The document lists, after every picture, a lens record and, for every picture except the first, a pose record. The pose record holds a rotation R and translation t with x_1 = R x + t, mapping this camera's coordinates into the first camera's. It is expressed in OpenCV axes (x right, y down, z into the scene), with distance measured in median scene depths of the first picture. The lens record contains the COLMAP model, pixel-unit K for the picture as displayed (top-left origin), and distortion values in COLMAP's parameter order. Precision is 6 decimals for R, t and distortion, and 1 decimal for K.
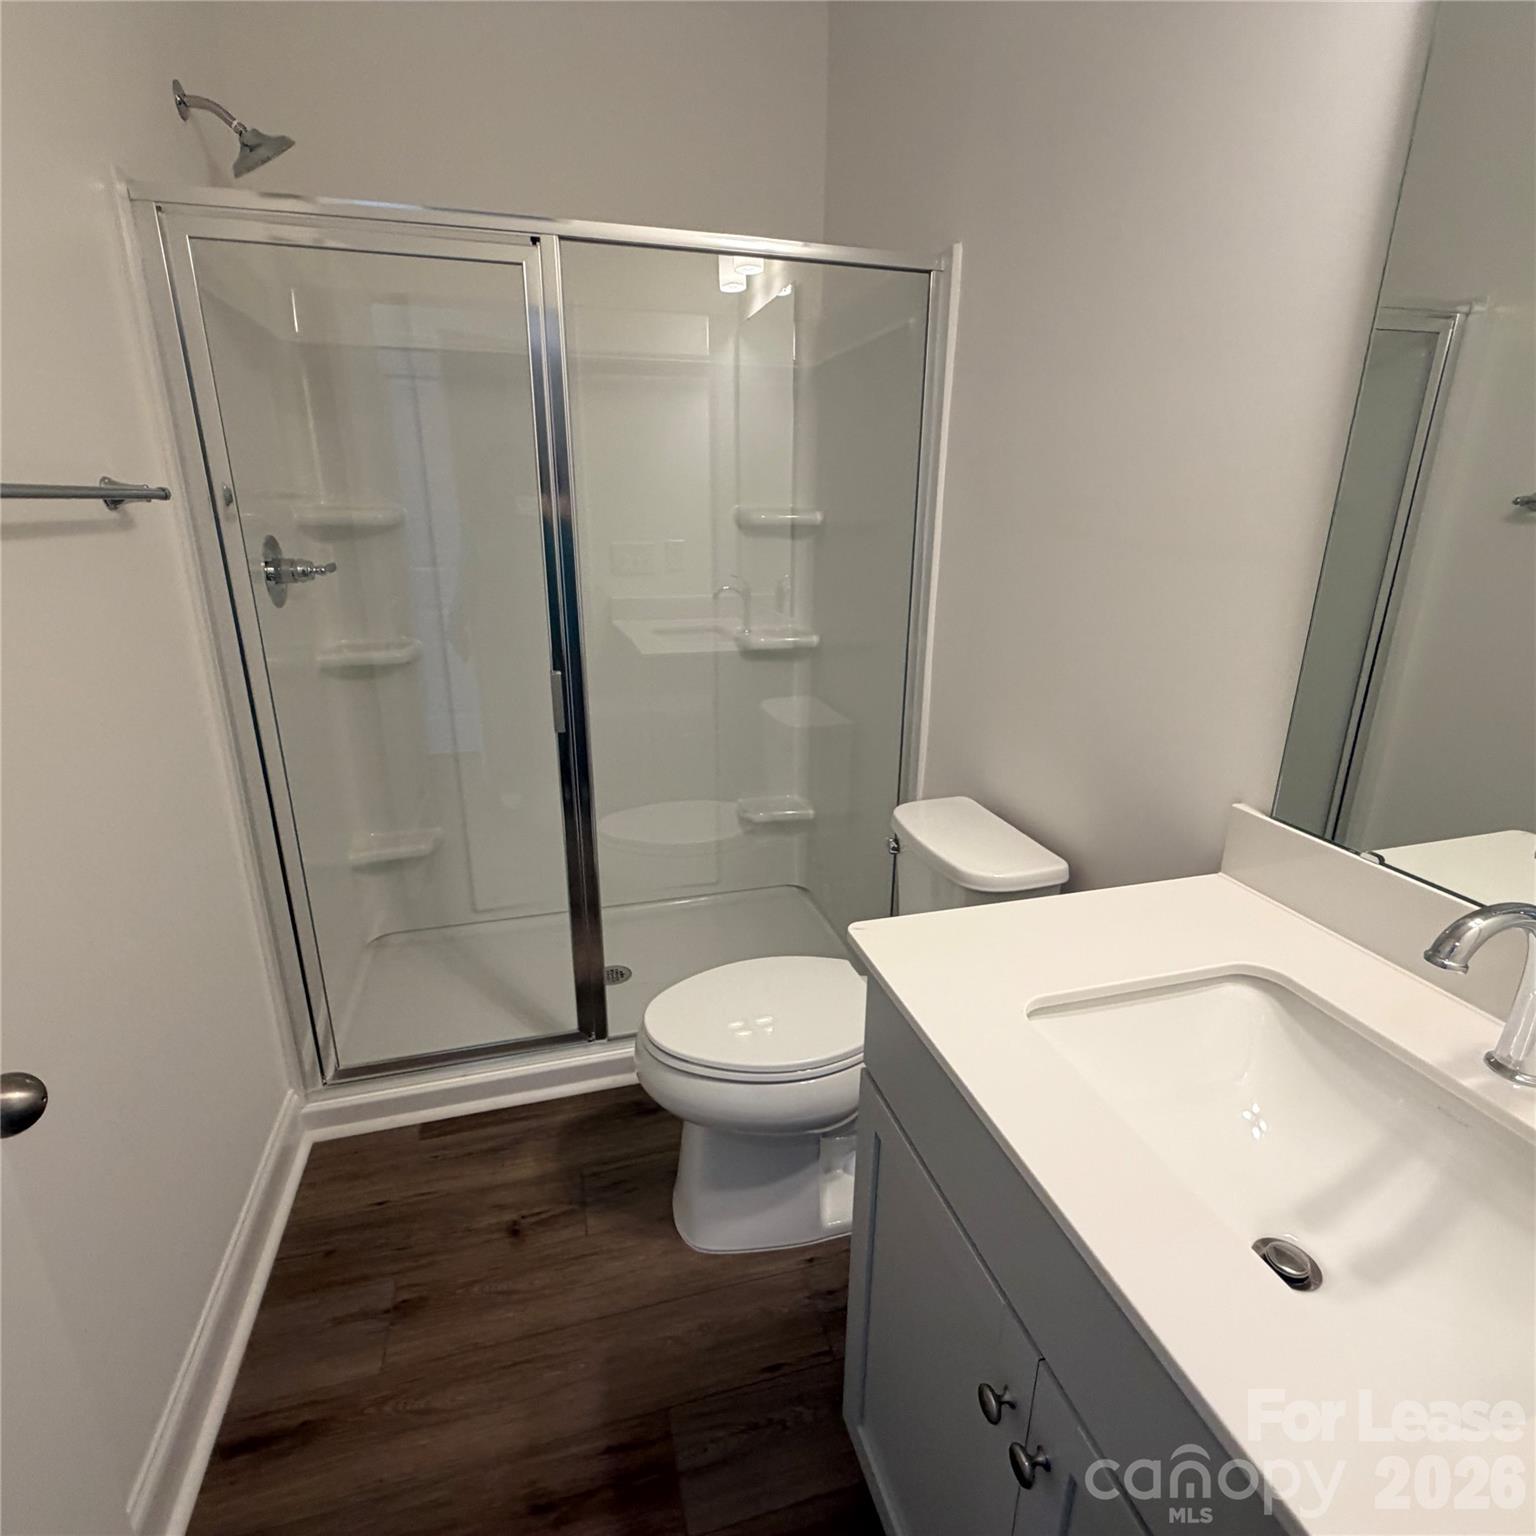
lens RADIAL K [[811.5, 0, 771.8], [0, 811.5, 765.7], [0, 0, 1]] dist [-0.002172, 0.001268]
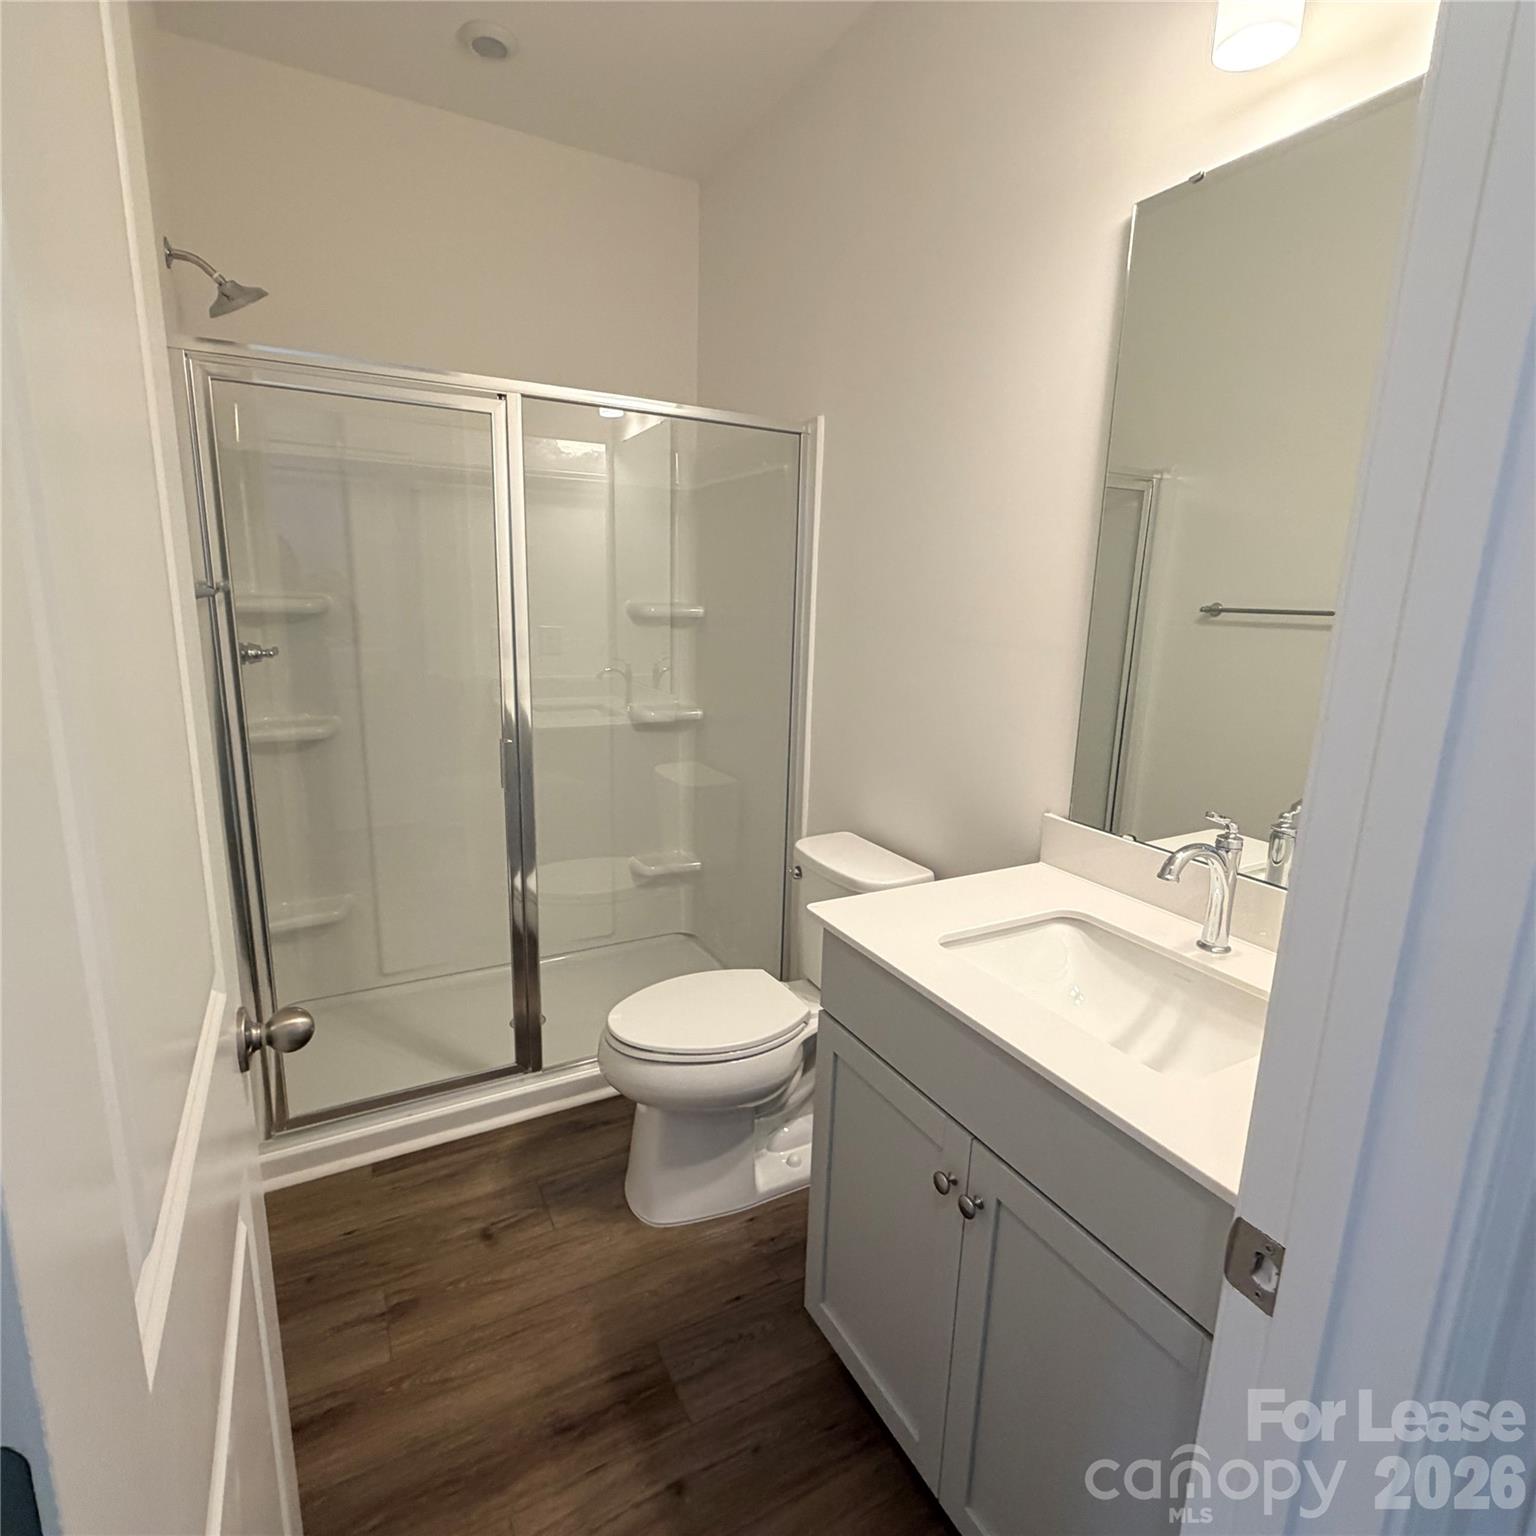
lens RADIAL K [[814.9, 0, 765.3], [0, 814.9, 767.6], [0, 0, 1]] dist [-0.002031, 0.000665]
pose [[0.976426, -0.025405, 0.214352, -0.173347], [0.045732, 0.994854, -0.090412, 0.052918], [-0.210952, 0.098083, 0.972563, -0.244402]]
